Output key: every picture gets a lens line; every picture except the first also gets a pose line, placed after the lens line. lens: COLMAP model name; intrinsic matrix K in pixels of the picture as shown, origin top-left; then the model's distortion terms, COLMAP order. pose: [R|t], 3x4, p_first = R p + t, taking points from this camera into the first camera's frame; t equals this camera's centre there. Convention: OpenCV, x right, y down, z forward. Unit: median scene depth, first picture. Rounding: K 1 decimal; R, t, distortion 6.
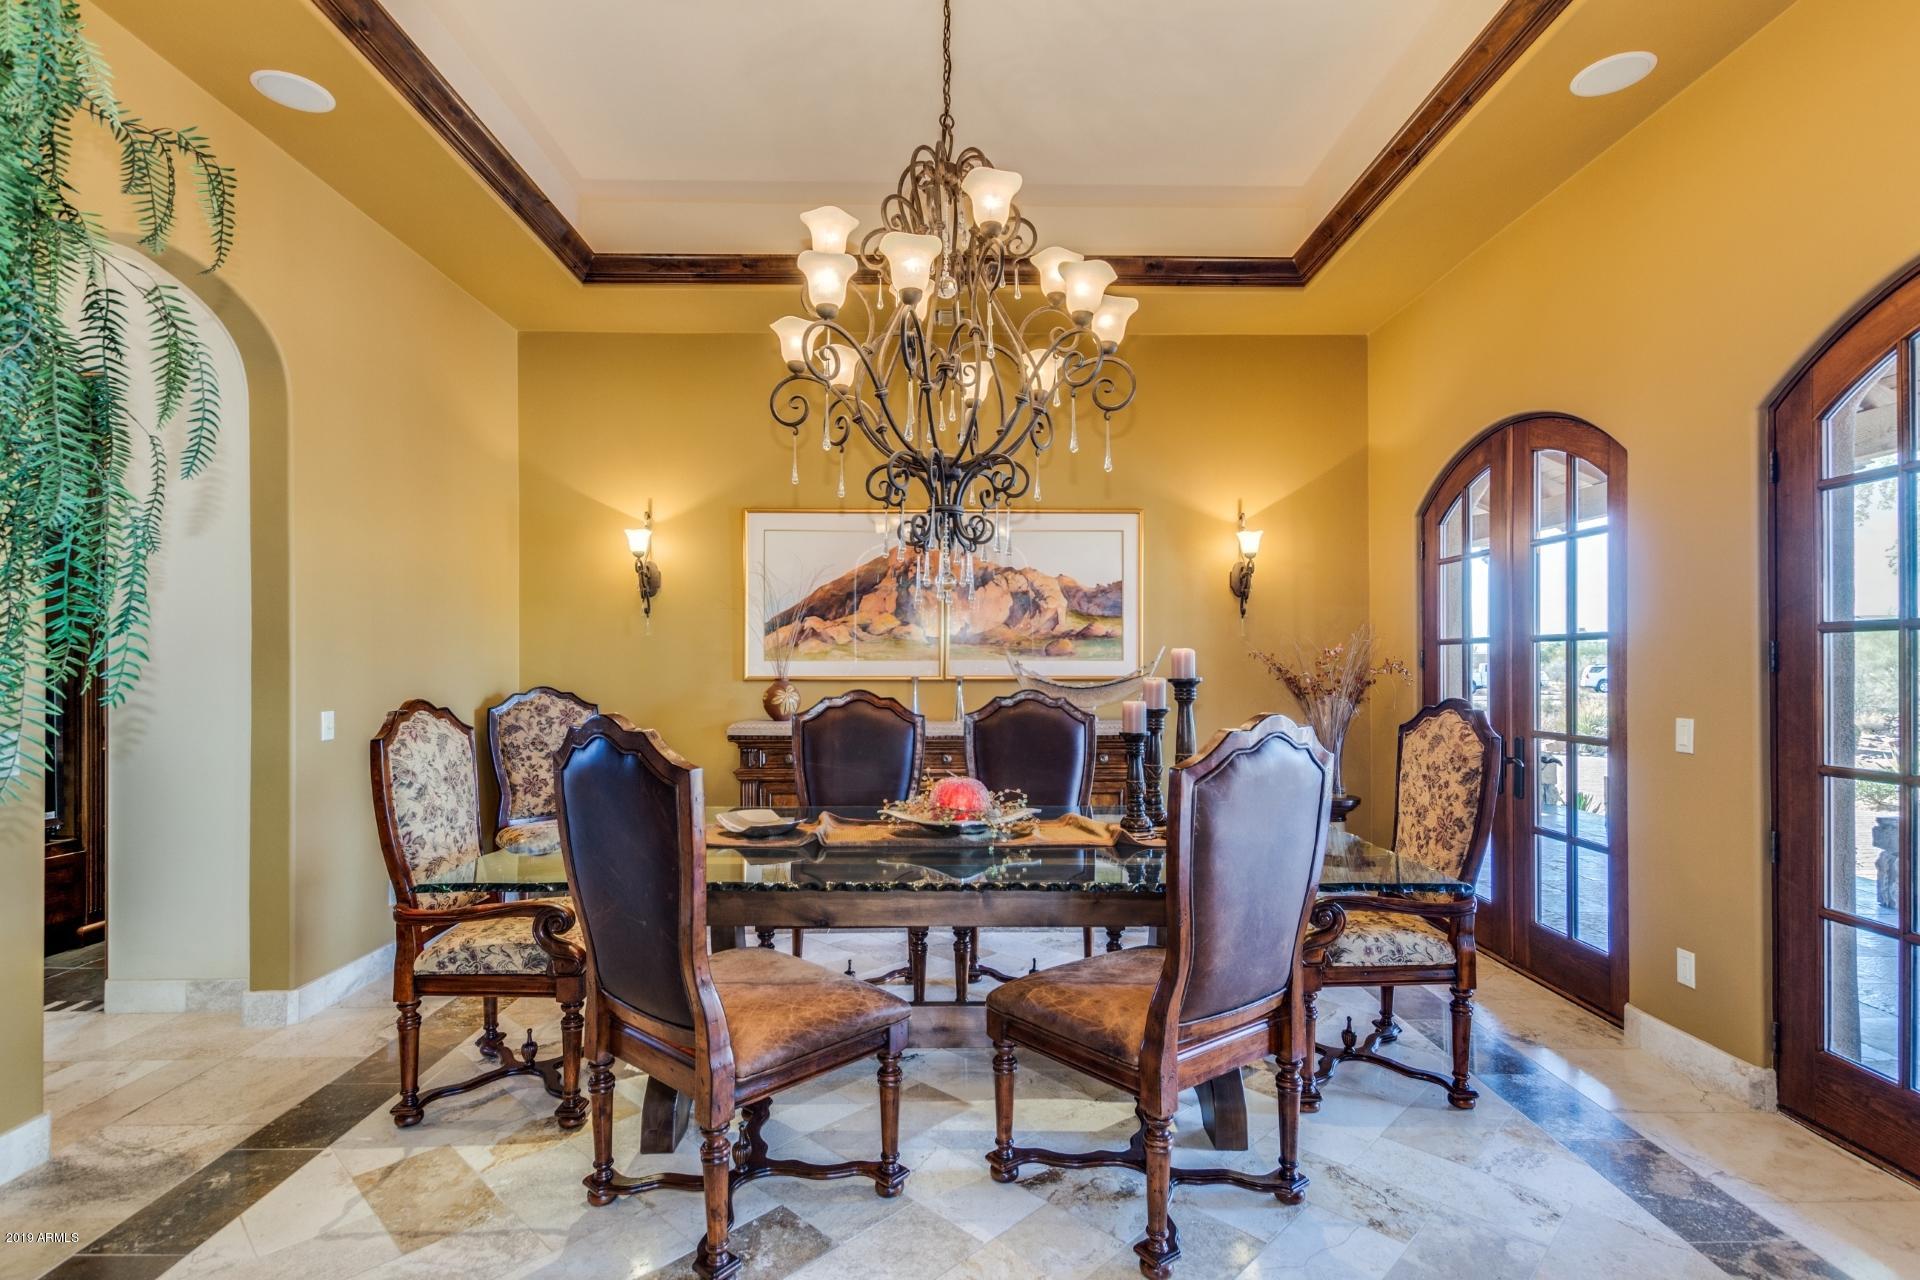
lens RADIAL K [[877.0, 0, 927.1], [0, 877.0, 657.7], [0, 0, 1]] dist [0.001985, -0.001749]
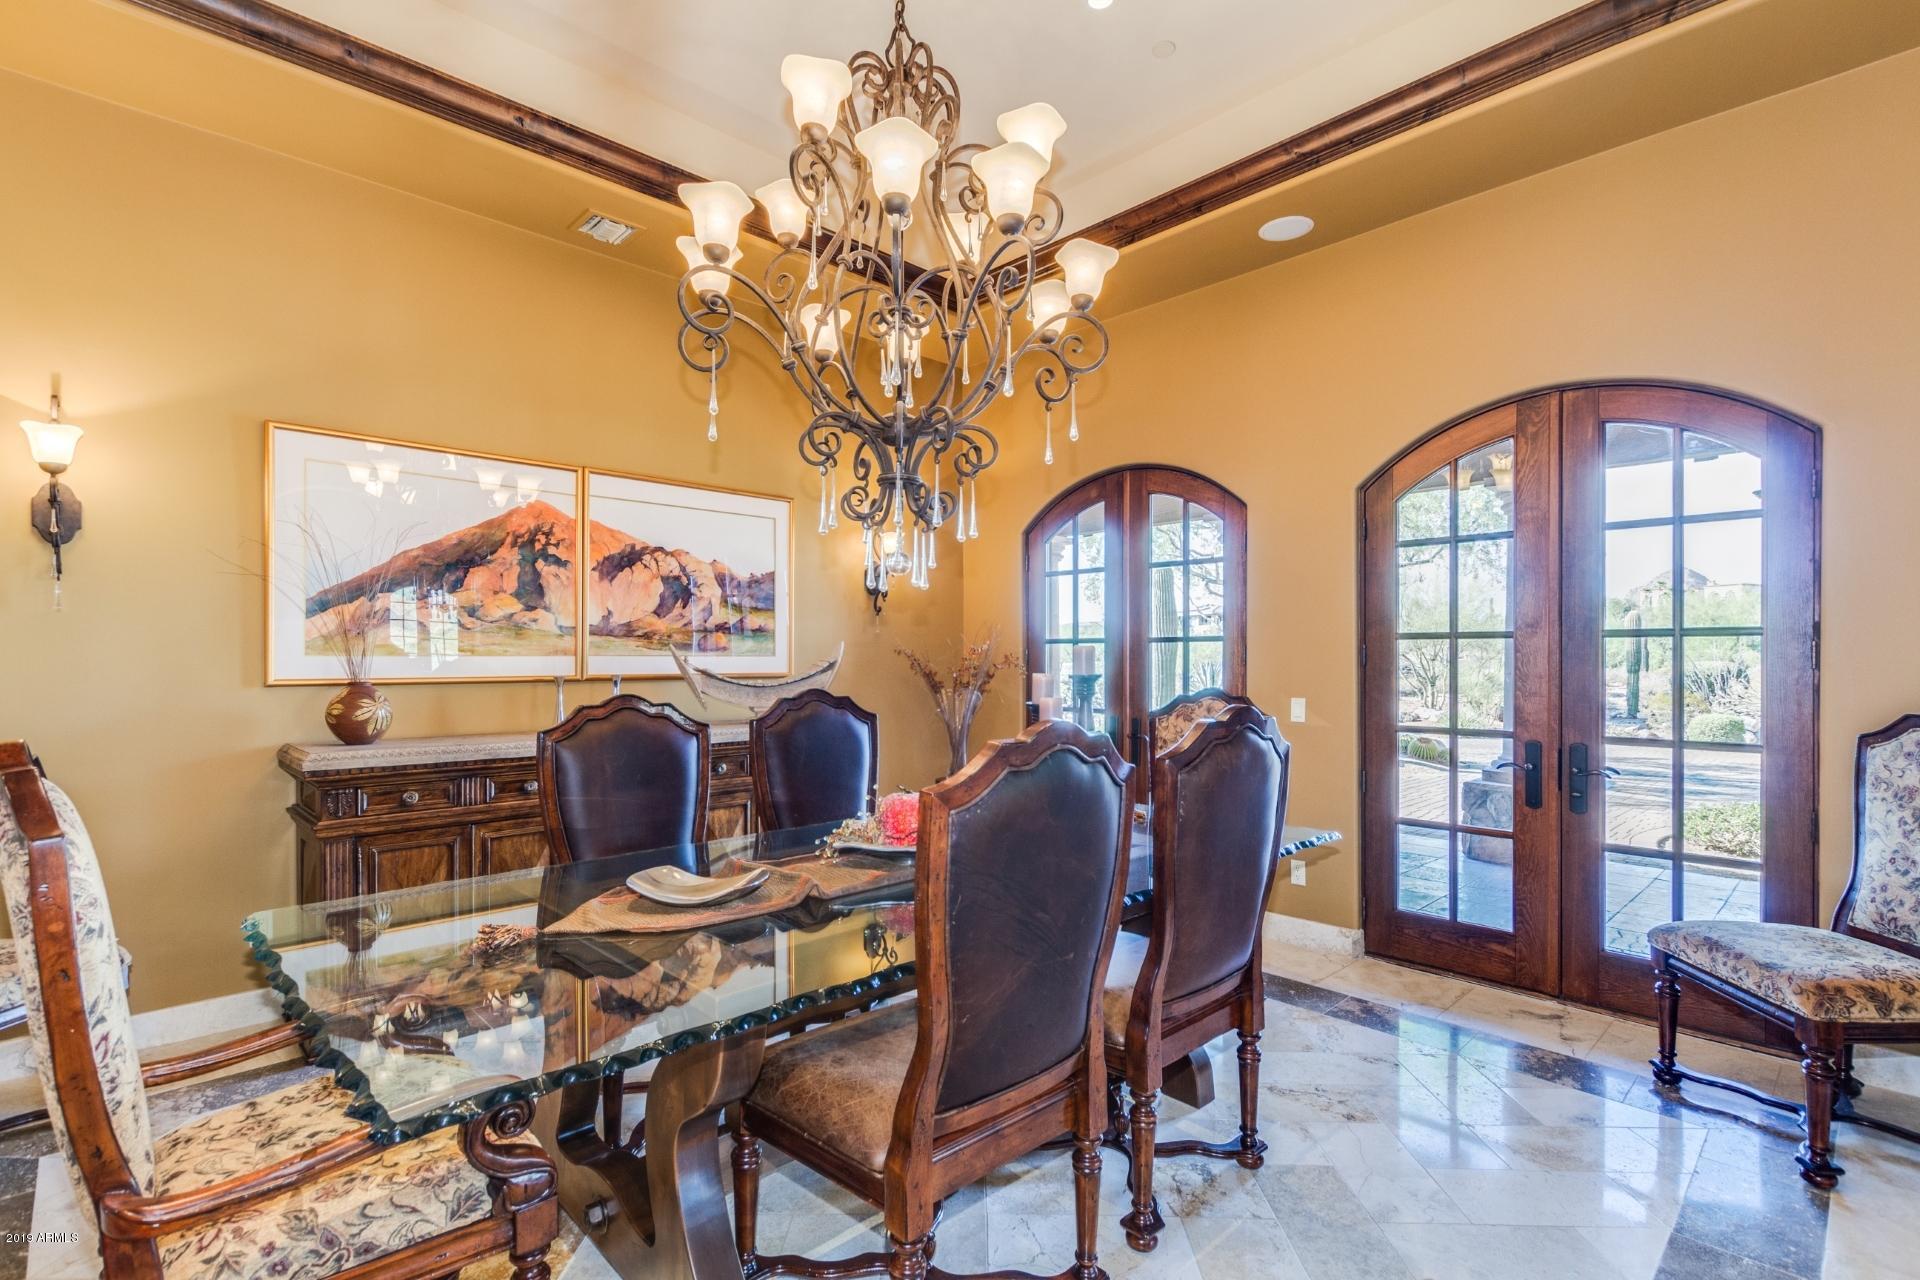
lens RADIAL K [[877.0, 0, 957.6], [0, 877.0, 656.6], [0, 0, 1]] dist [0.001985, -0.001749]
pose [[0.734375, 0.001916, 0.678742, -0.275867], [-0.003996, 0.999991, 0.001501, 0.001040], [-0.678733, -0.003815, 0.734376, 0.179246]]
